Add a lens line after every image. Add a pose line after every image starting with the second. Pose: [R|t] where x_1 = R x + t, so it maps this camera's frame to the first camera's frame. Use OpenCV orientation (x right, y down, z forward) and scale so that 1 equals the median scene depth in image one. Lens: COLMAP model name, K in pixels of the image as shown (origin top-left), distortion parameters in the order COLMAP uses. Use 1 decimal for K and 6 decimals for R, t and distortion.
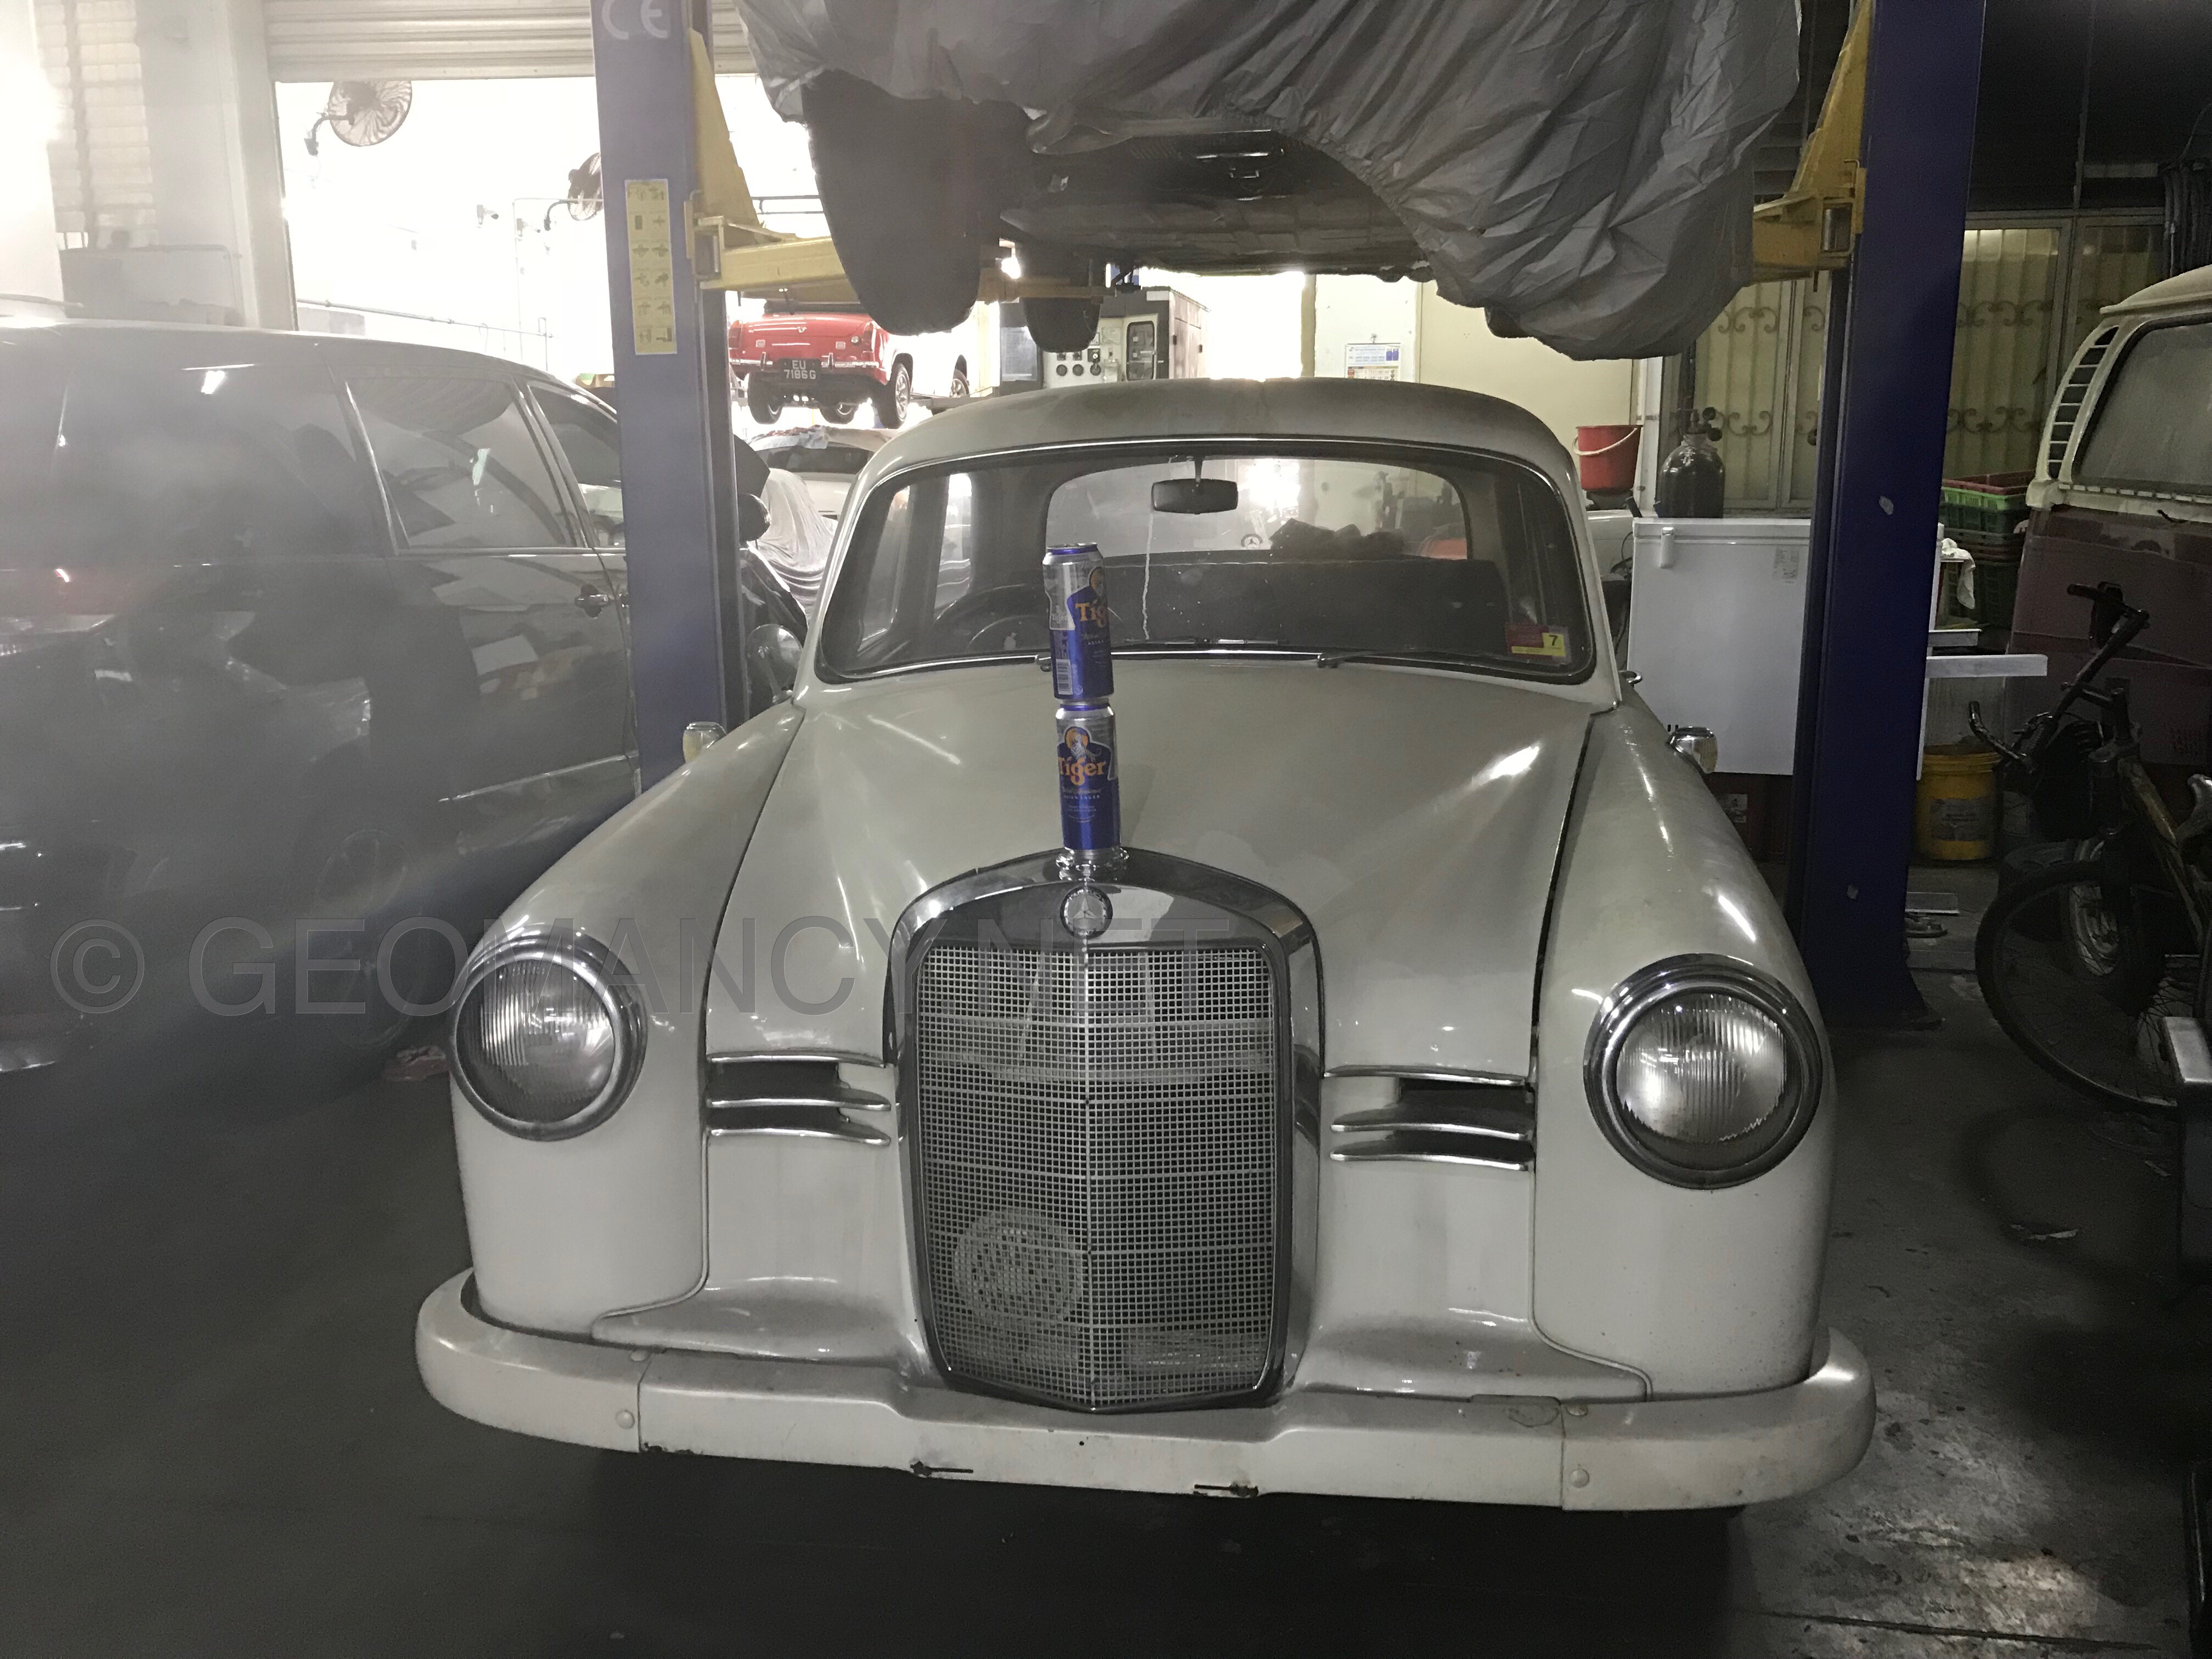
lens RADIAL K [[1801.7, 0, 1106.3], [0, 1801.7, 825.4], [0, 0, 1]] dist [0.000869, 0.002156]
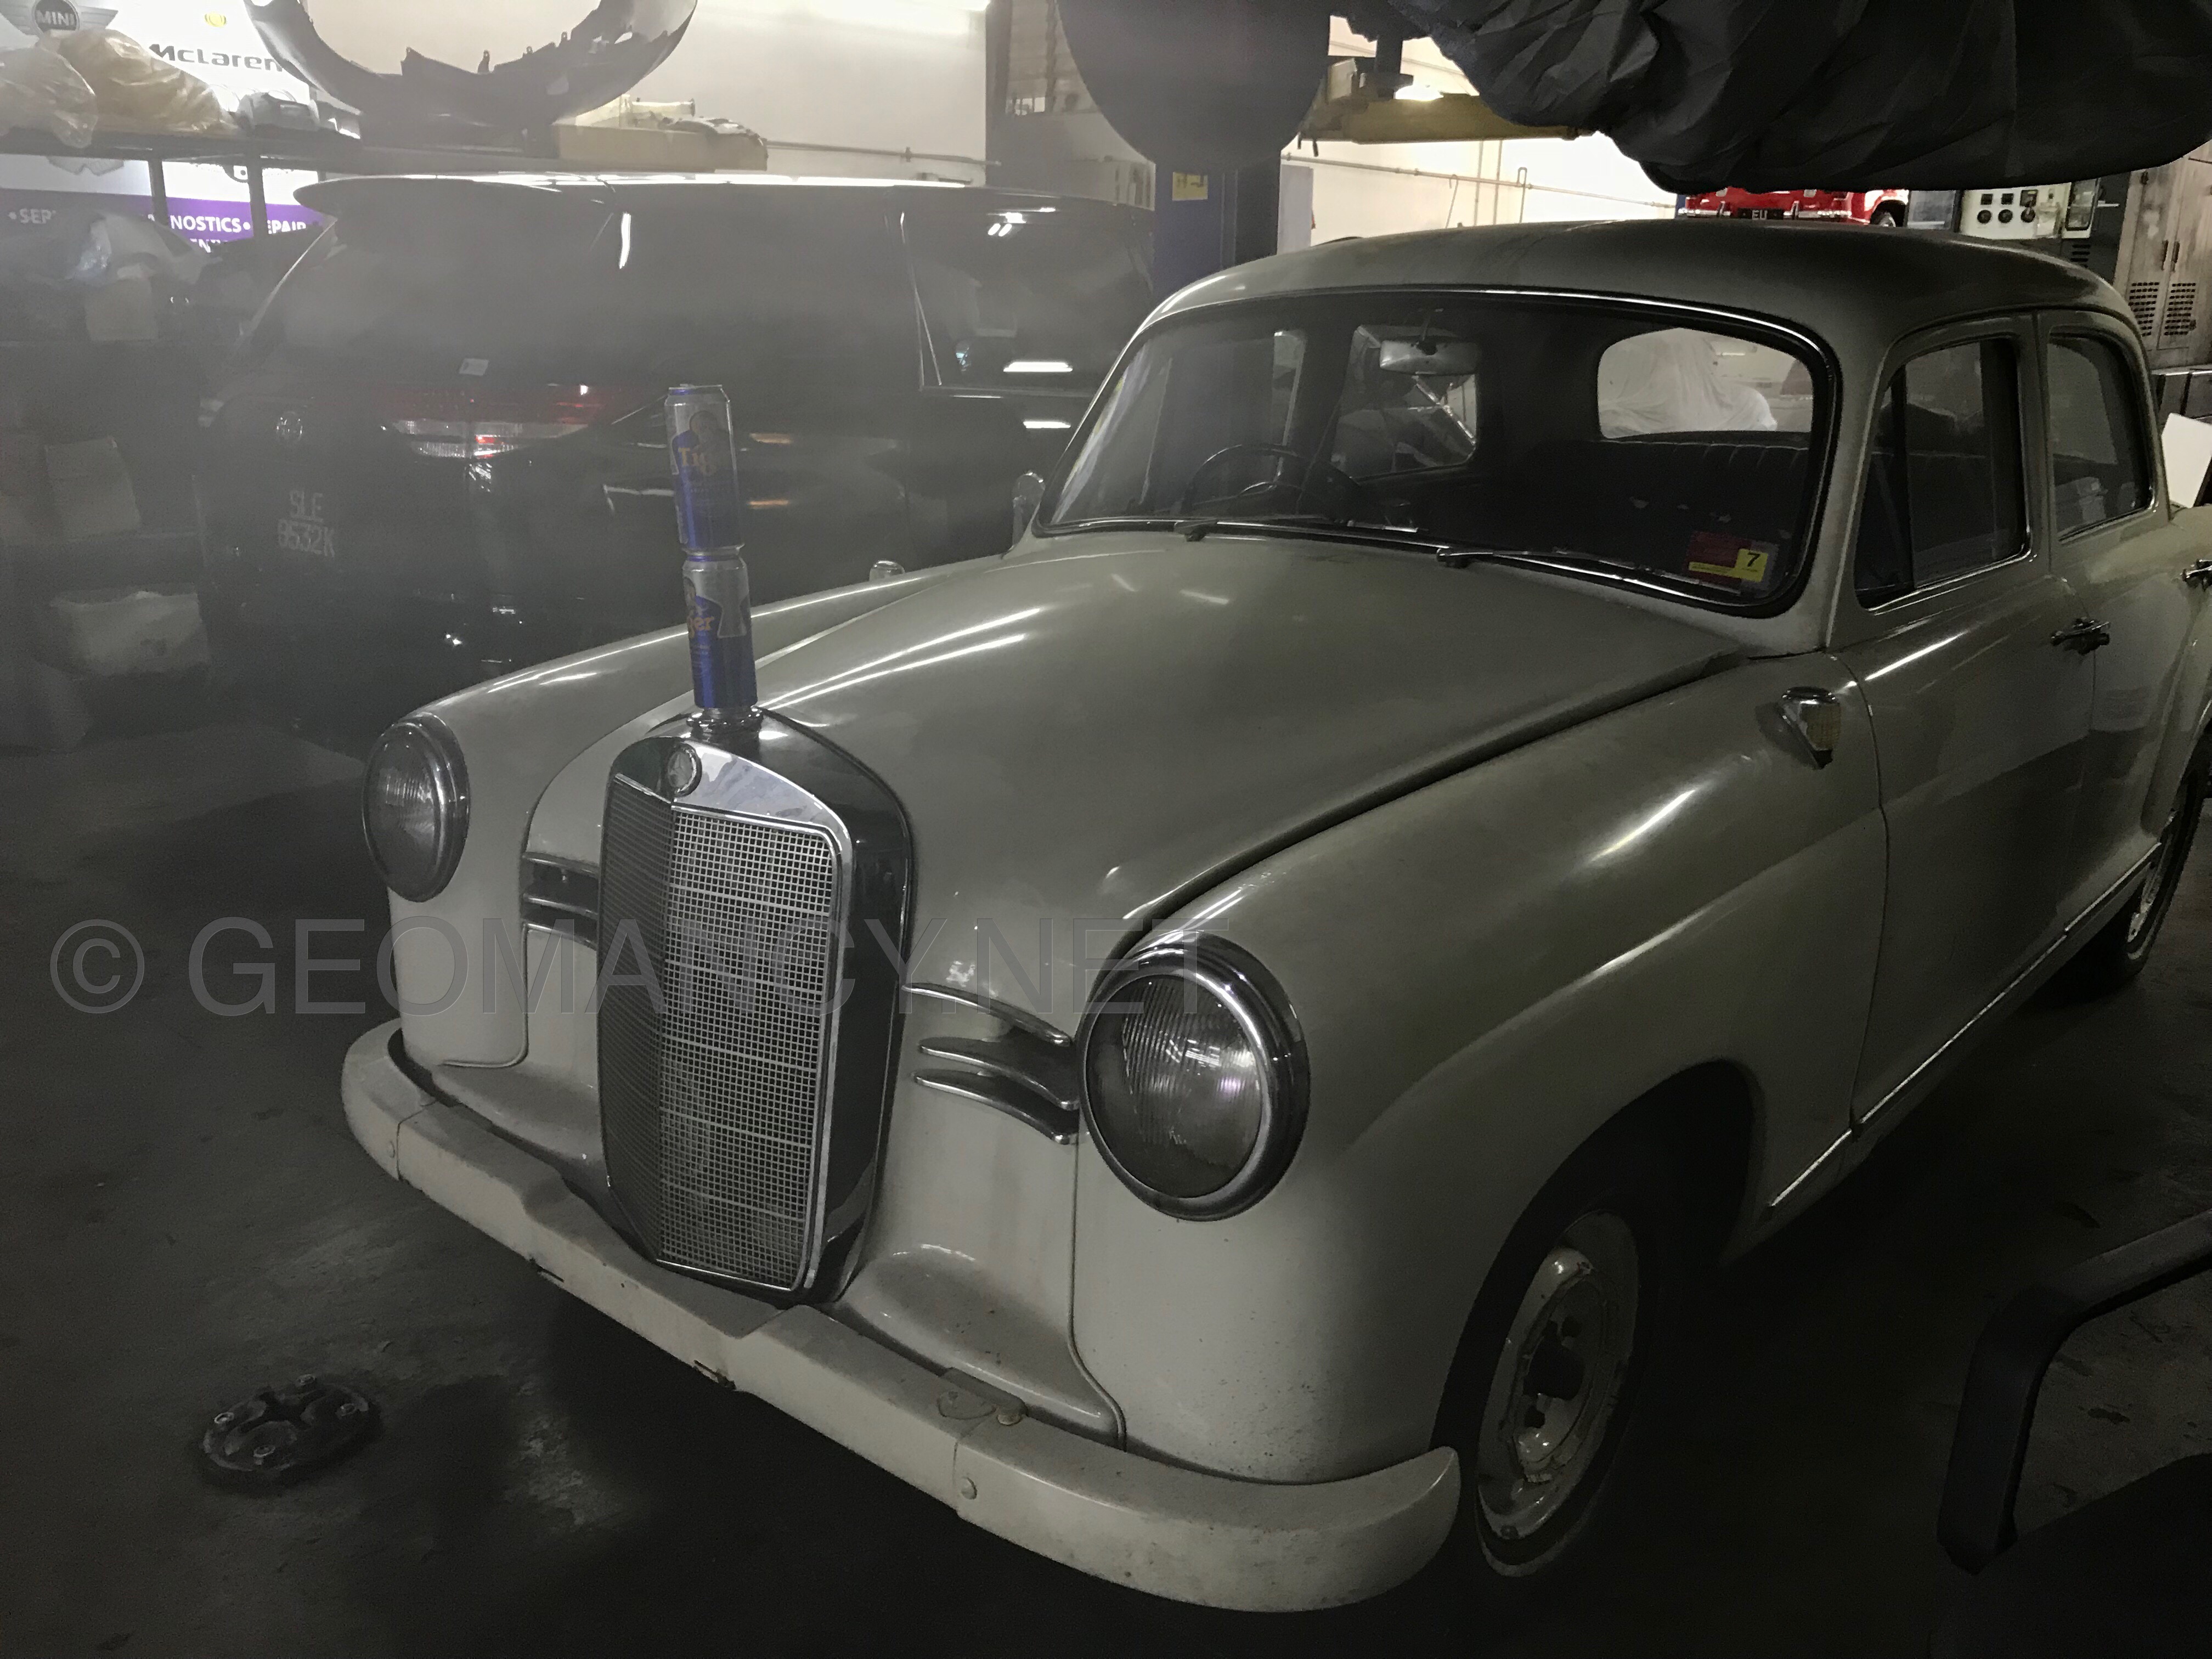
lens RADIAL K [[1801.7, 0, 1105.1], [0, 1801.7, 833.8], [0, 0, 1]] dist [0.000869, 0.002156]
pose [[0.837587, 0.172082, -0.518493, 0.545618], [-0.130140, 0.984621, 0.116553, -0.049409], [0.530576, -0.030146, 0.847101, 0.223990]]
